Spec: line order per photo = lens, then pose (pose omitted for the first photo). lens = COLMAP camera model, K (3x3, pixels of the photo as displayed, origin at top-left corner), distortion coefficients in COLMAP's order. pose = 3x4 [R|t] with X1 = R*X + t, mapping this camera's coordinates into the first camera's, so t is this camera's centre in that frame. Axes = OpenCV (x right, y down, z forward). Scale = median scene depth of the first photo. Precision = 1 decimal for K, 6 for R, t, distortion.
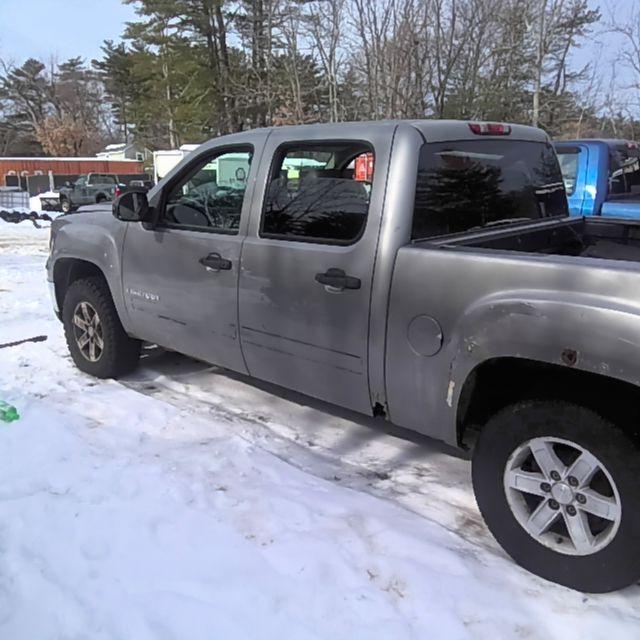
lens RADIAL K [[682.9, 0, 320.0], [0, 682.9, 320.0], [0, 0, 1]] dist [0.136983, -0.225506]
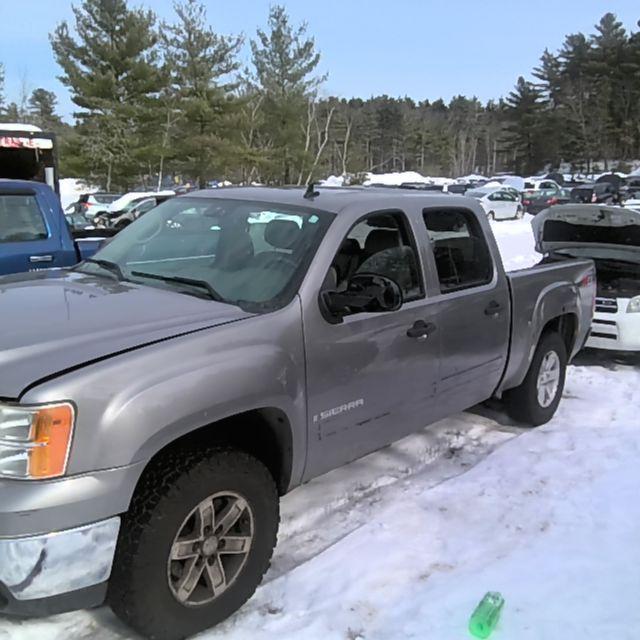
lens RADIAL K [[686.1, 0, 320.0], [0, 686.1, 320.0], [0, 0, 1]] dist [0.139172, -0.233375]
pose [[-0.079517, -0.192365, 0.978096, -1.205512], [0.195821, 0.959070, 0.204543, -0.358022], [-0.977410, 0.207797, -0.038593, 1.288649]]
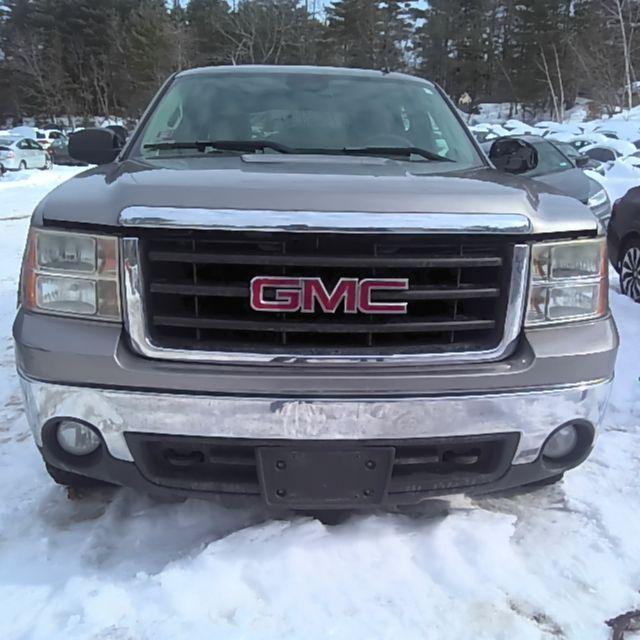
lens RADIAL K [[689.1, 0, 320.0], [0, 689.1, 320.0], [0, 0, 1]] dist [0.131694, -0.238635]
pose [[-0.729780, -0.167046, 0.662961, -0.827210], [0.137979, 0.913753, 0.382123, -0.401039], [-0.669614, 0.370340, -0.643790, 2.085411]]
